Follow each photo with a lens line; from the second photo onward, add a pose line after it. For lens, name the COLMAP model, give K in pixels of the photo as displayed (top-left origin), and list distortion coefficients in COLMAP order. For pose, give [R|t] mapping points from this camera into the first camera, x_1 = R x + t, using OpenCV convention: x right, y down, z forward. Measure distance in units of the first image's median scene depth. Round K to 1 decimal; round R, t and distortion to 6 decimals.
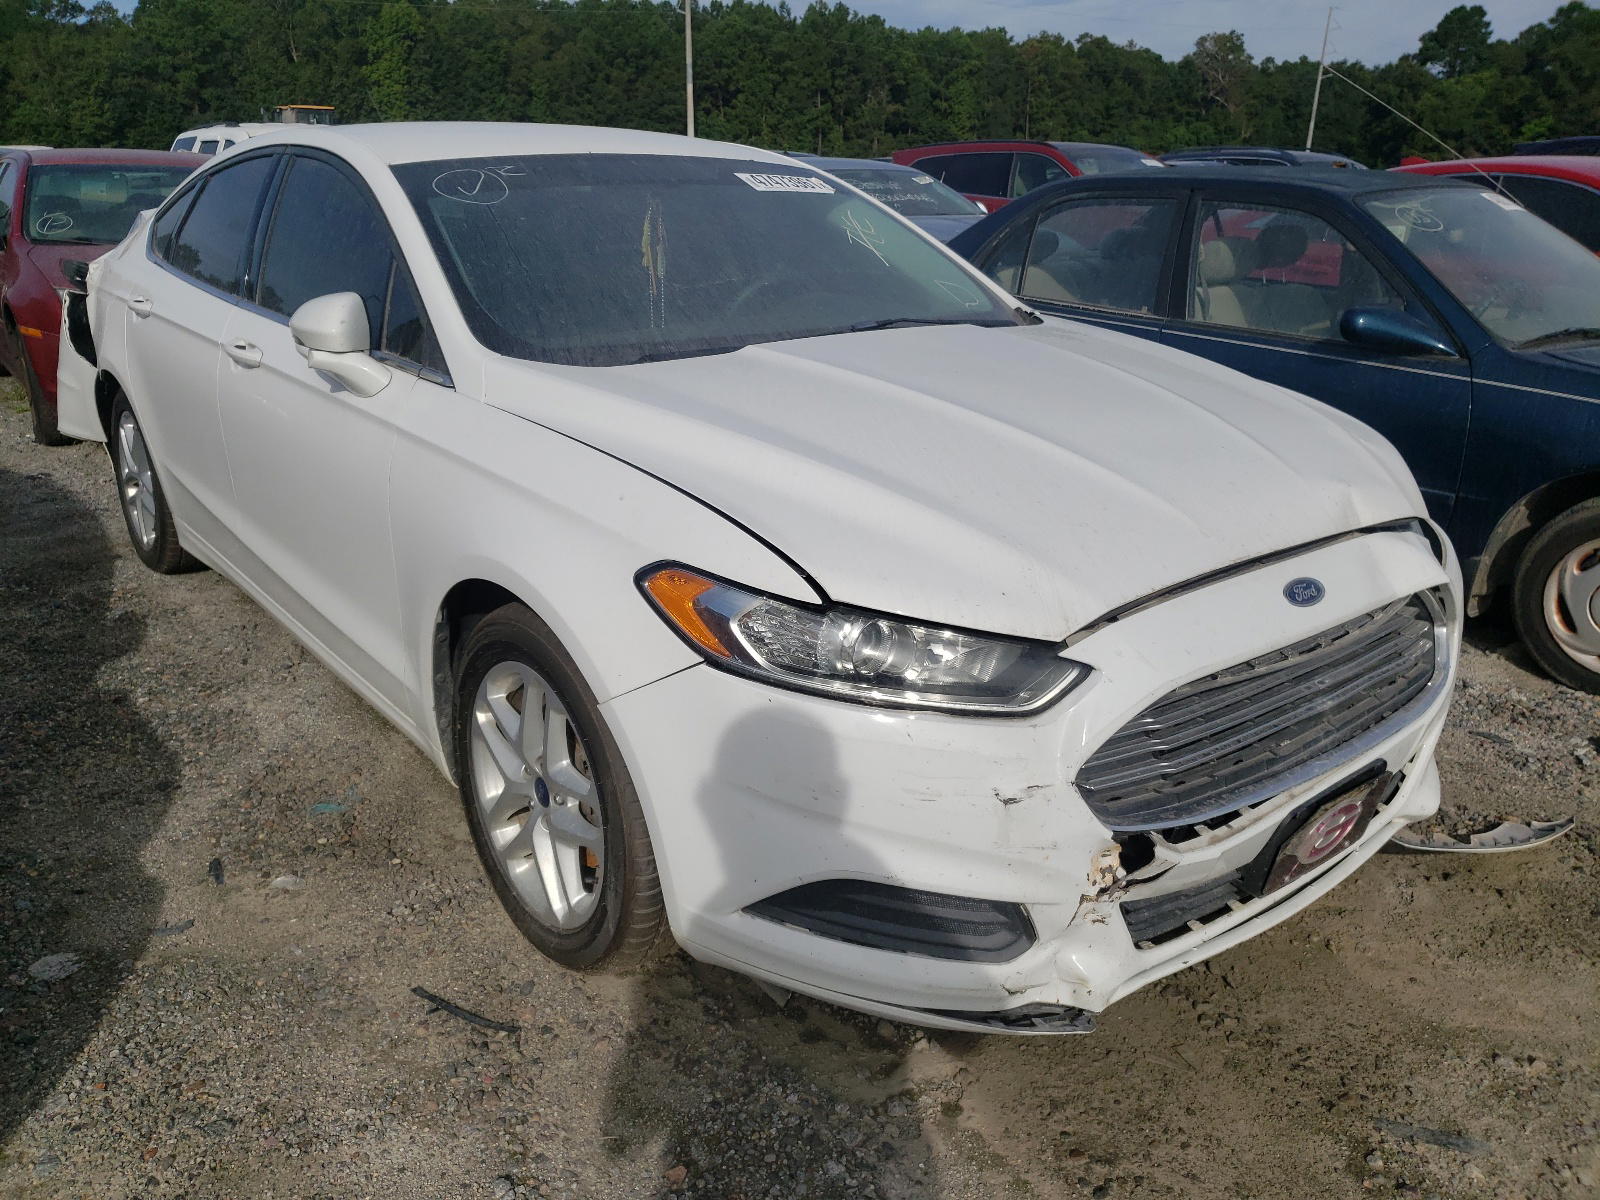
lens RADIAL K [[1202.9, 0, 800.0], [0, 1202.9, 600.0], [0, 0, 1]] dist [0.000406, 0.001896]
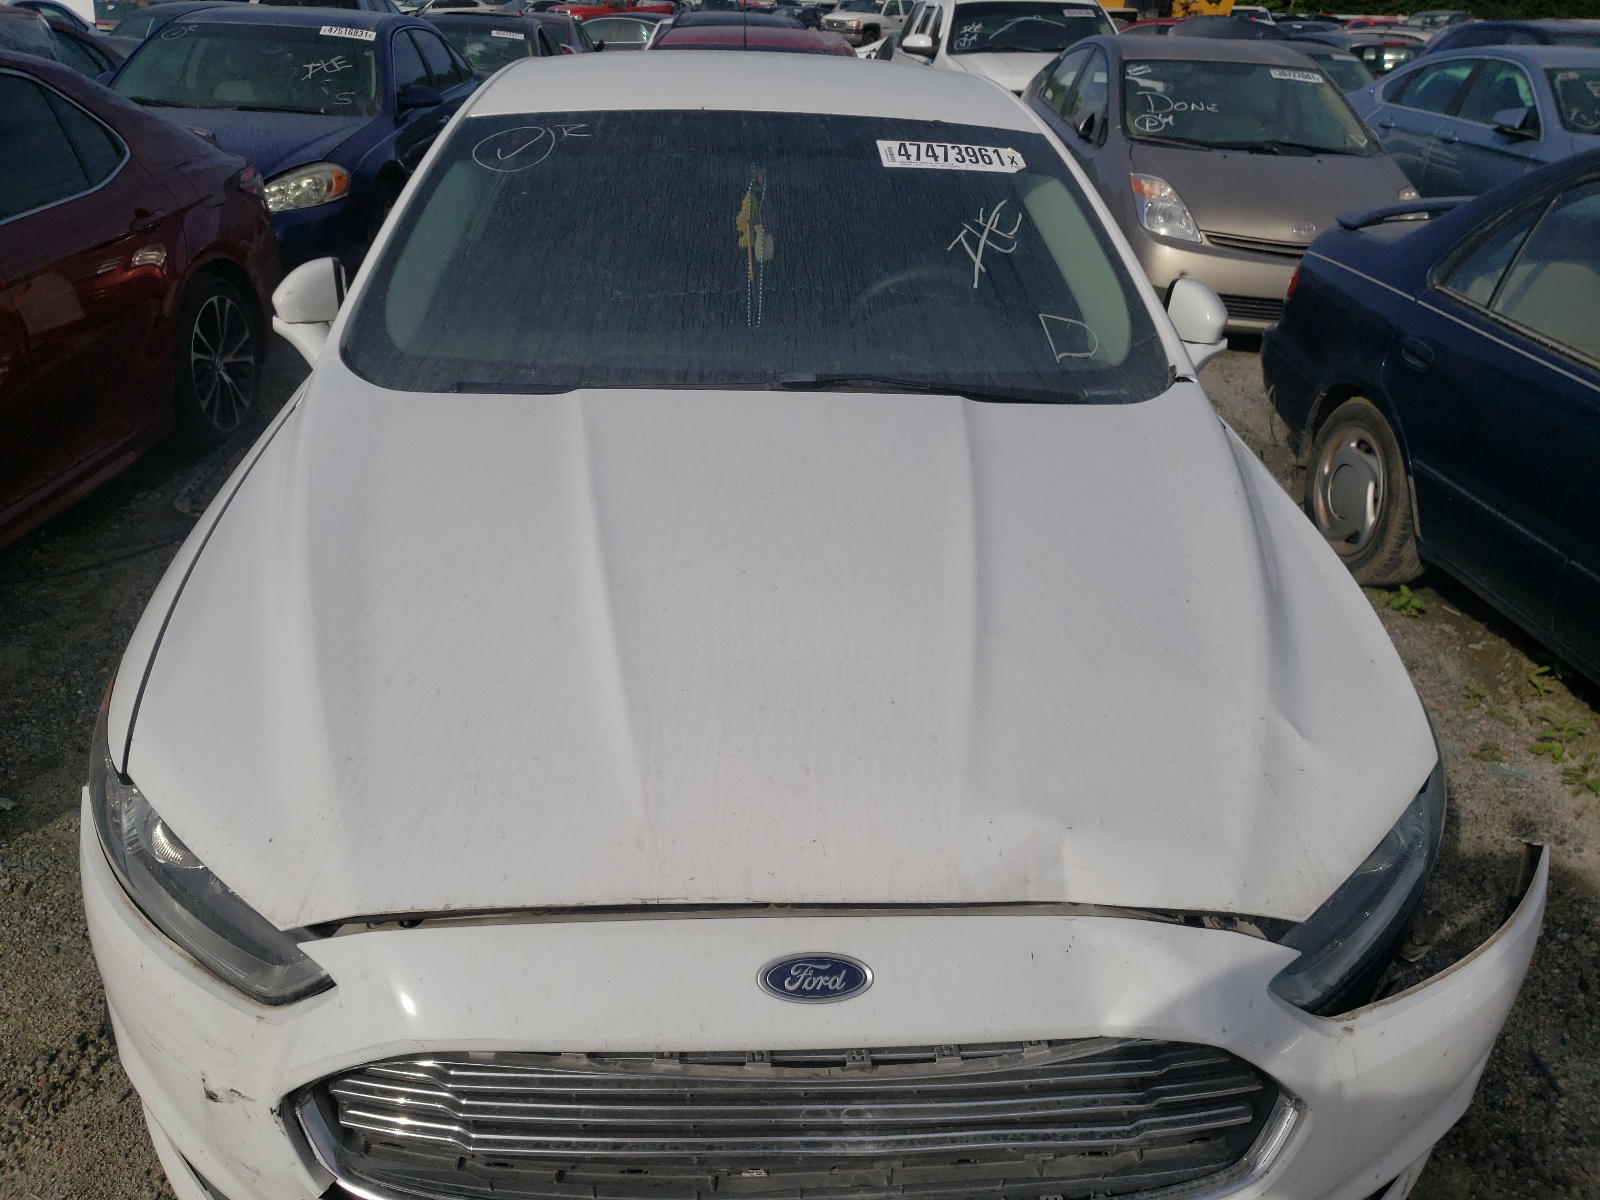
lens RADIAL K [[1202.9, 0, 800.0], [0, 1202.9, 600.0], [0, 0, 1]] dist [0.000406, 0.001896]
pose [[0.821429, 0.263059, -0.506019, 0.413926], [-0.214338, 0.964618, 0.153528, -0.176991], [0.528502, -0.017653, 0.848749, 0.288872]]
